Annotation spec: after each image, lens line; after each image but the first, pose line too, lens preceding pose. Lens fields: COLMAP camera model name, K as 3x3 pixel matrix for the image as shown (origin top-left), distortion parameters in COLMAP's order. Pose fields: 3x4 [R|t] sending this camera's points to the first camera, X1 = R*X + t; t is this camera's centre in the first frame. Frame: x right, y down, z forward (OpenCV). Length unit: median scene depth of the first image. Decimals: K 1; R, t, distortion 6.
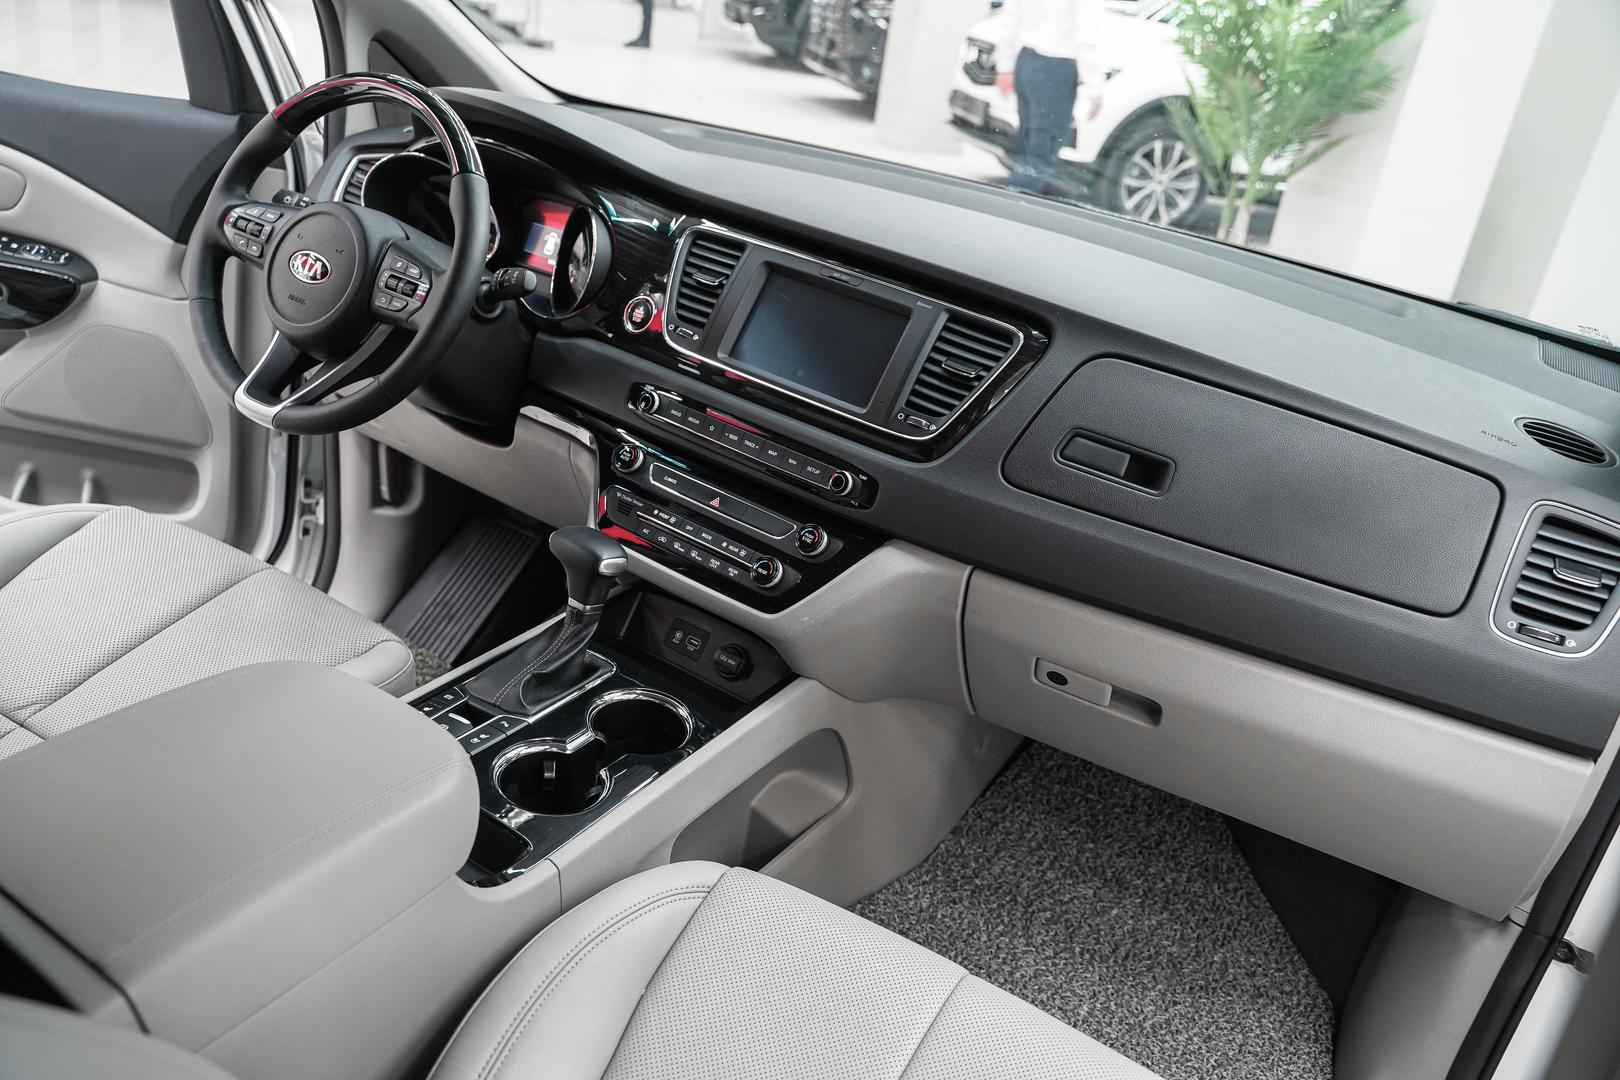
lens RADIAL K [[1297.1, 0, 812.6], [0, 1297.1, 541.6], [0, 0, 1]] dist [-0.013156, 0.007377]
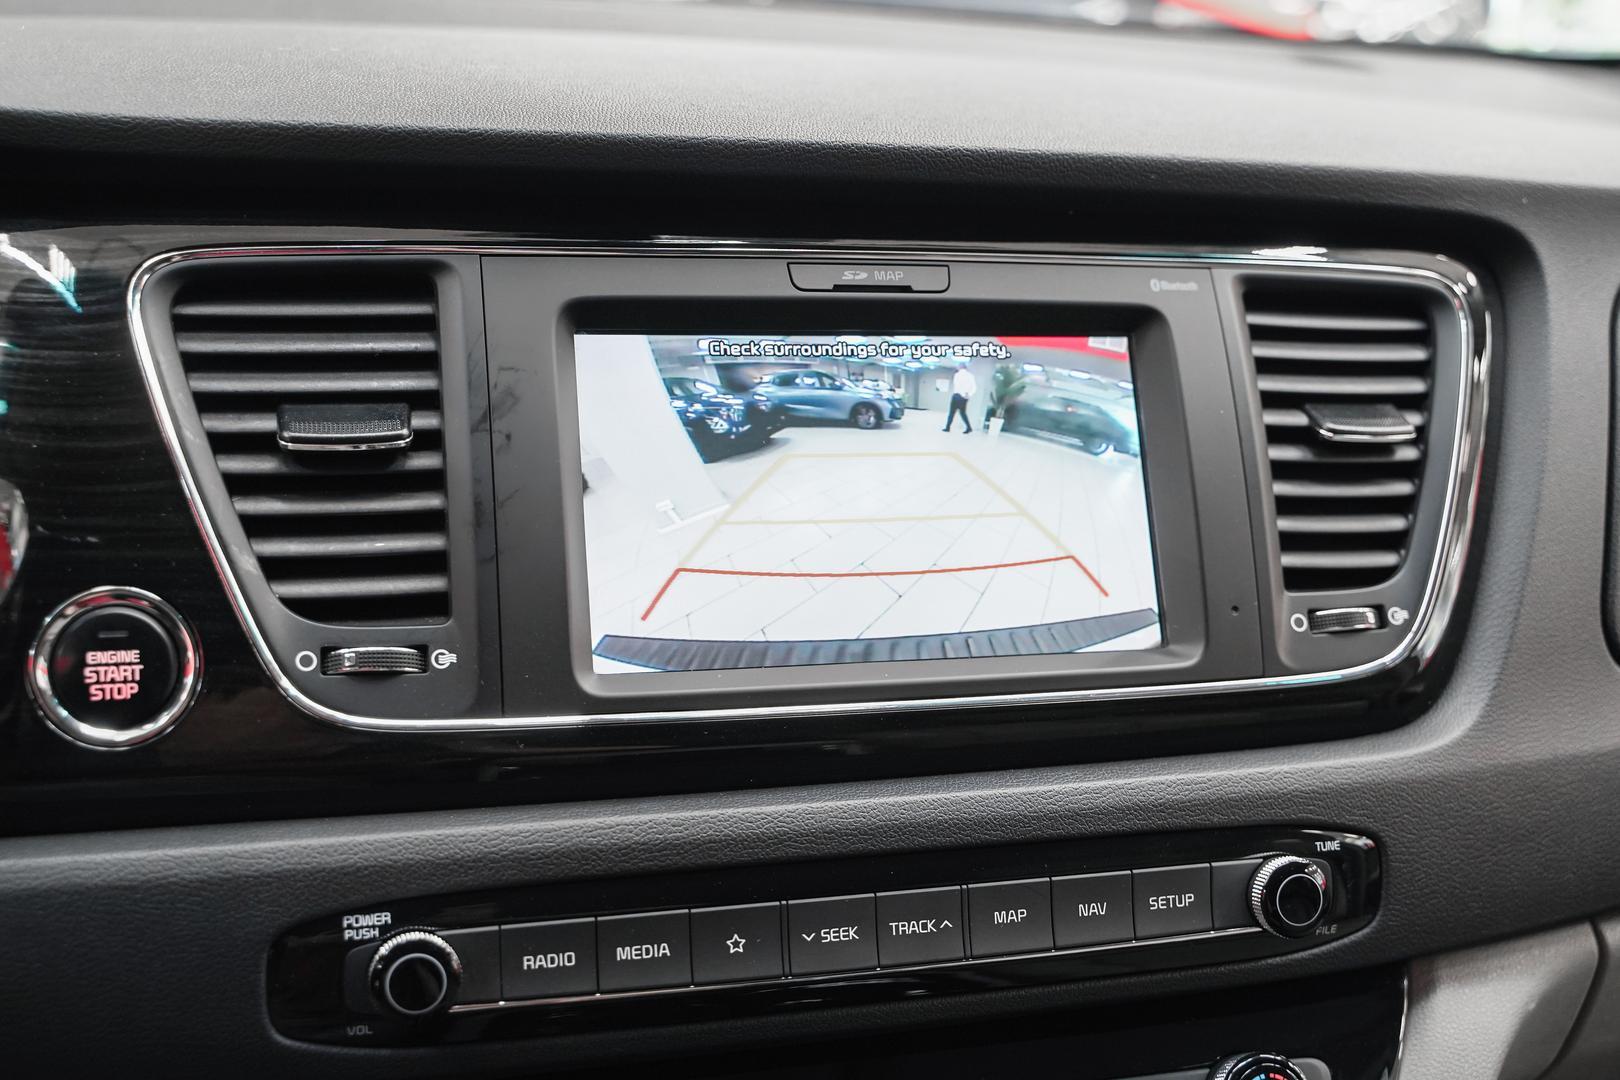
lens RADIAL K [[1858.5, 0, 813.4], [0, 1858.5, 524.2], [0, 0, 1]] dist [0.002523, 0.000000]
pose [[0.600423, -0.361922, 0.713095, -0.300659], [0.348496, 0.921015, 0.174017, -0.221714], [-0.719752, 0.144027, 0.679127, 0.695924]]
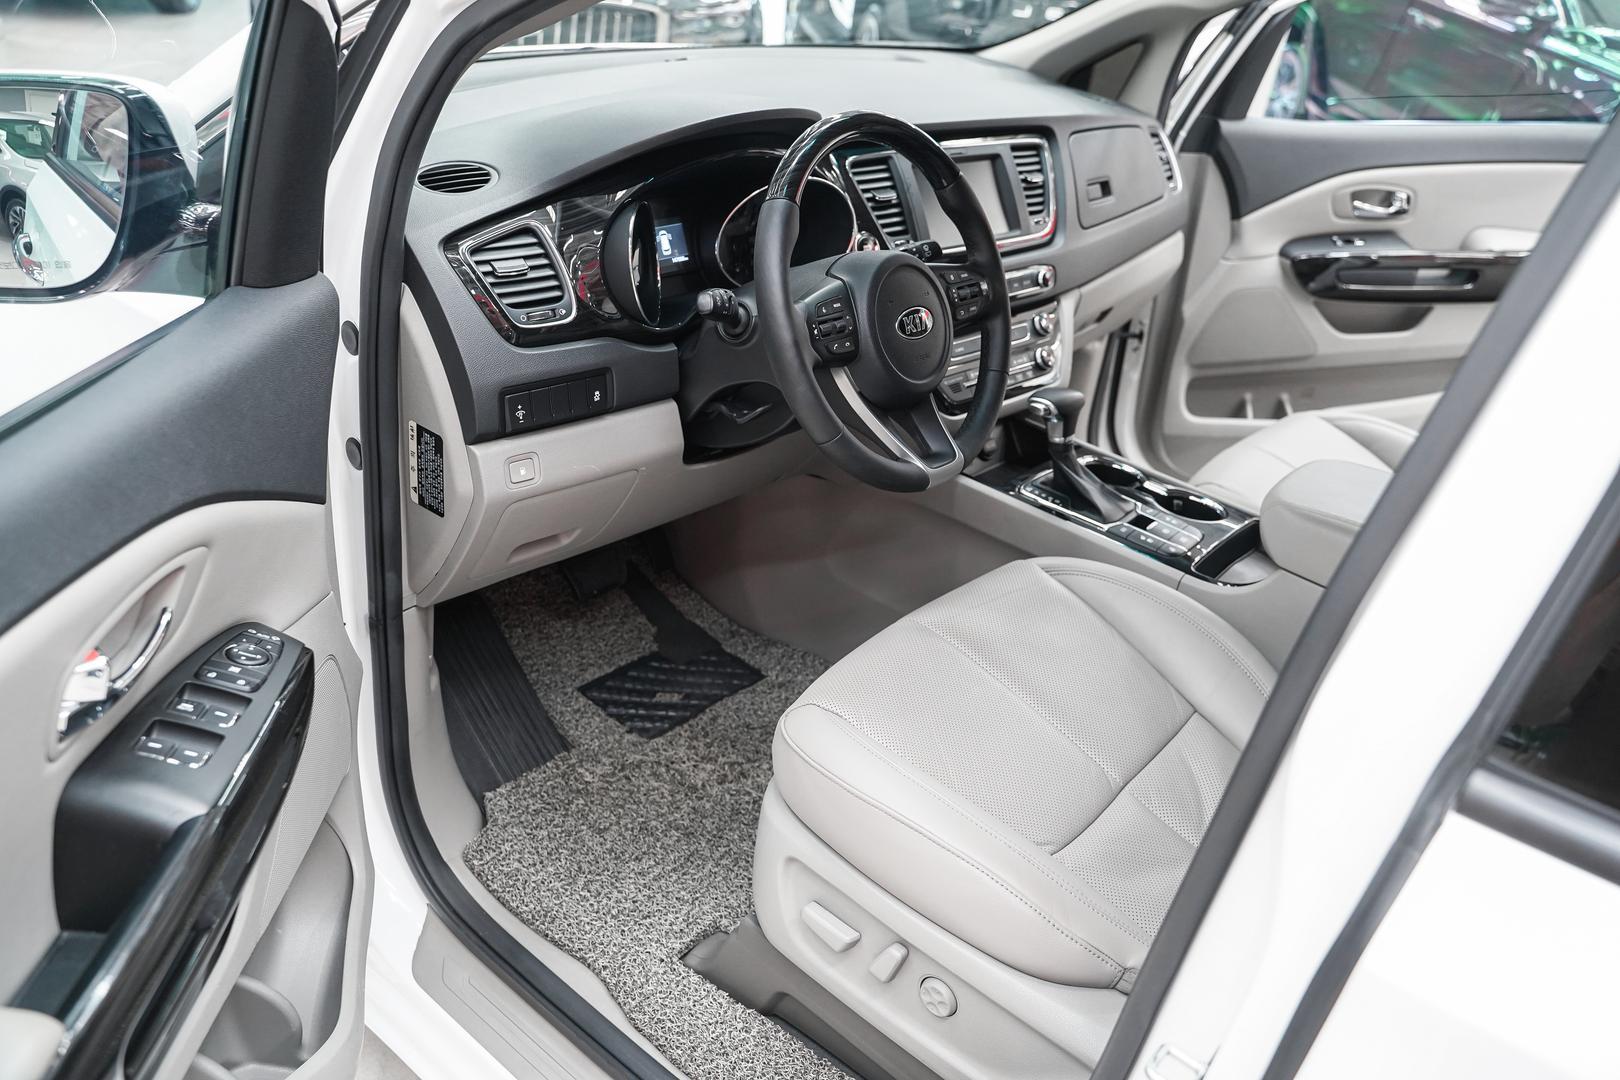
lens RADIAL K [[1297.1, 0, 820.4], [0, 1297.1, 538.9], [0, 0, 1]] dist [-0.013156, 0.007377]
pose [[0.144552, -0.578694, 0.802632, -1.243831], [0.327945, 0.793325, 0.512921, -0.591372], [-0.933572, 0.189075, 0.304456, 0.766608]]
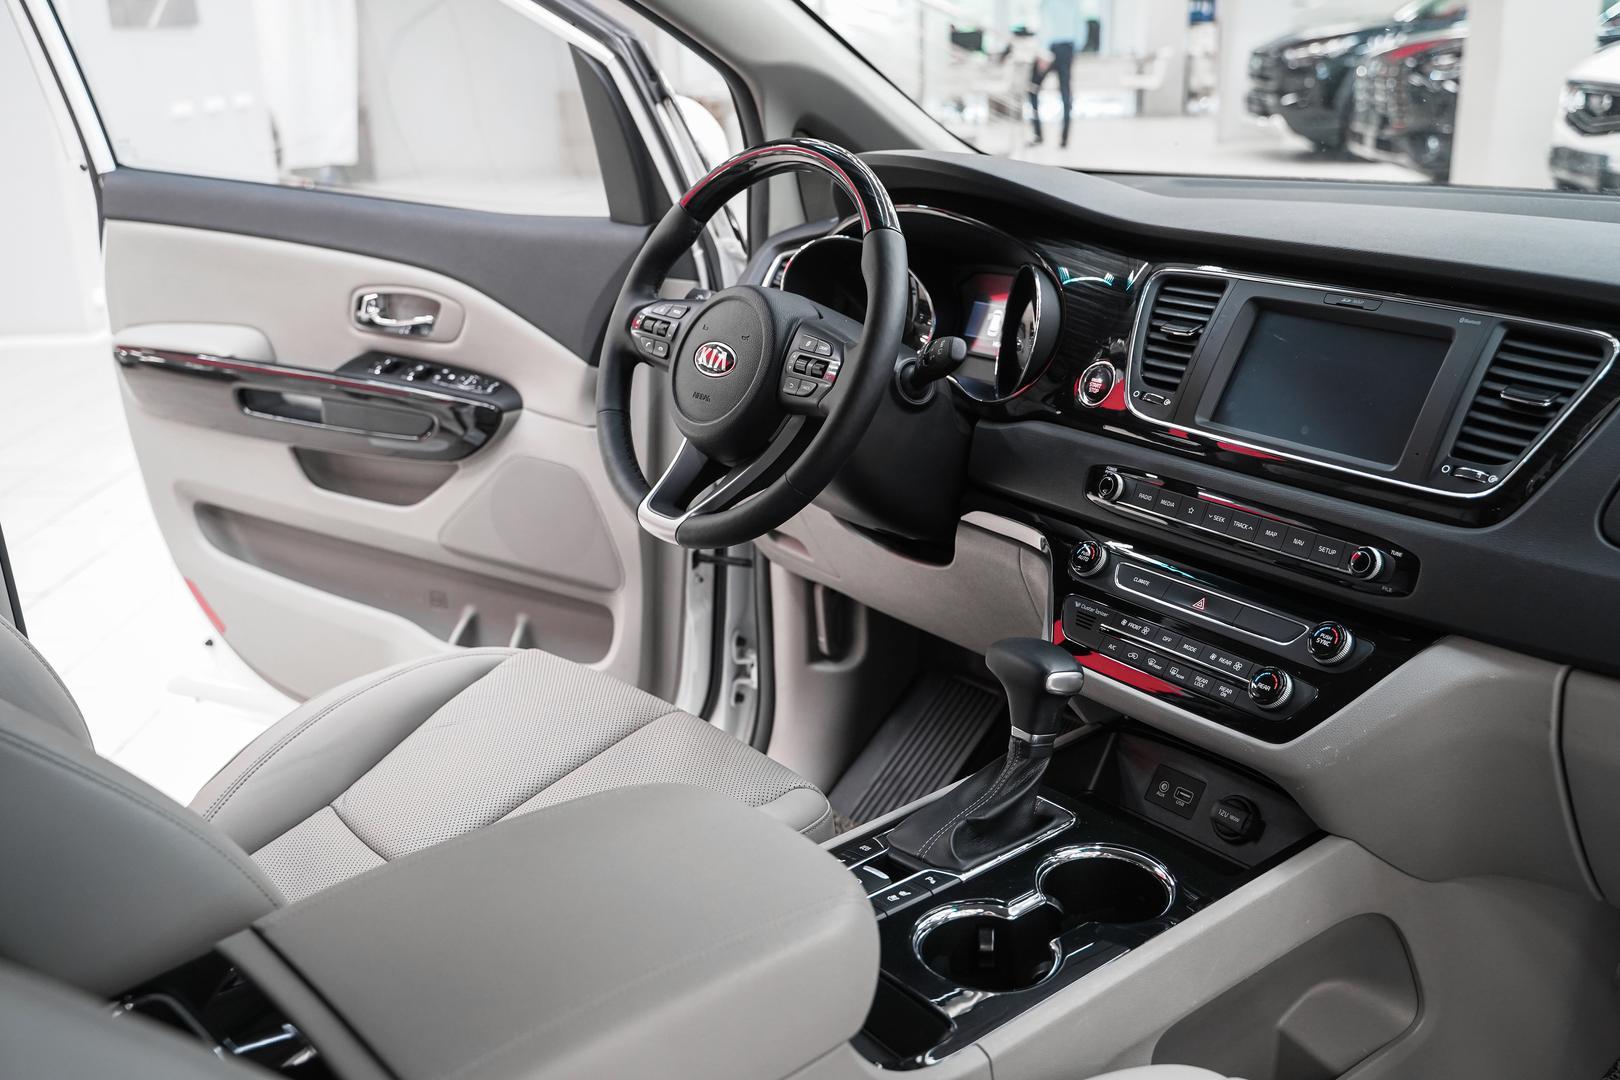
lens RADIAL K [[1585.7, 0, 822.4], [0, 1585.7, 527.2], [0, 0, 1]] dist [0.007847, 0.000000]
pose [[0.938855, -0.063997, -0.338312, 0.035005], [0.012595, 0.988300, -0.152000, 0.062353], [0.344082, 0.138445, 0.928677, 0.040602]]
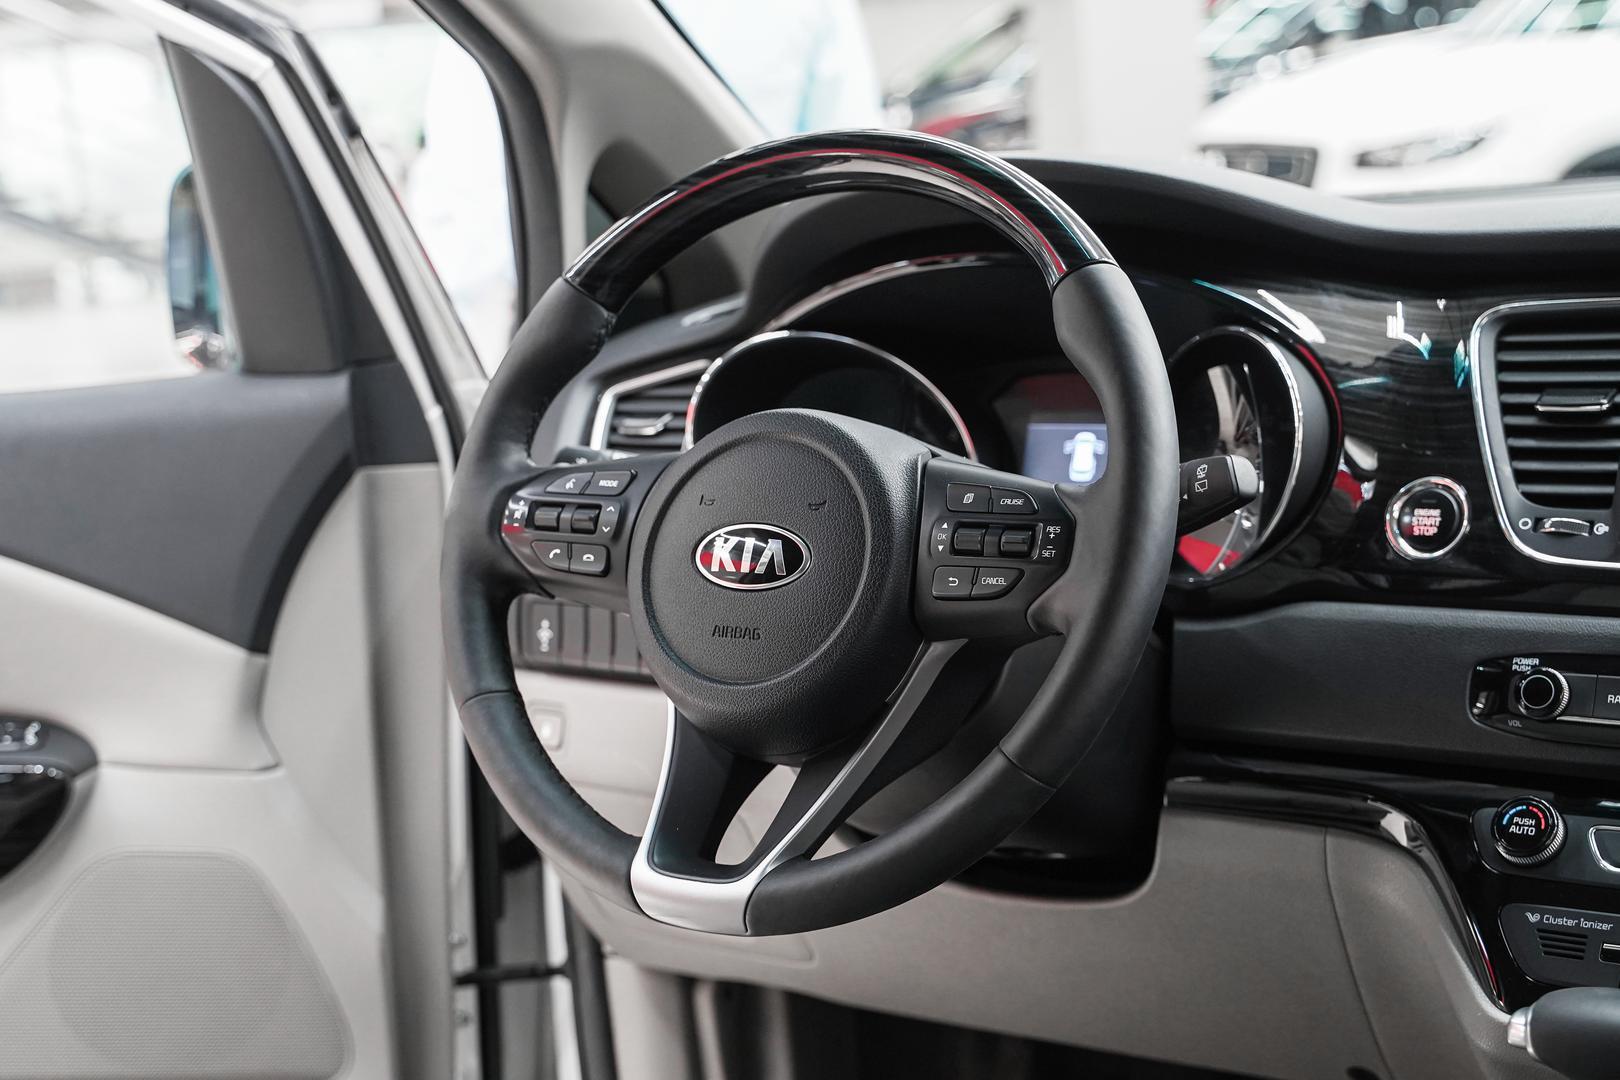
lens RADIAL K [[2346.7, 0, 771.2], [0, 2346.7, 560.0], [0, 0, 1]] dist [-0.007877, 0.000000]
pose [[0.974231, -0.221854, -0.040671, -0.335565], [0.205059, 0.946299, -0.249939, -0.006694], [0.093937, 0.235158, 0.967407, 0.208471]]
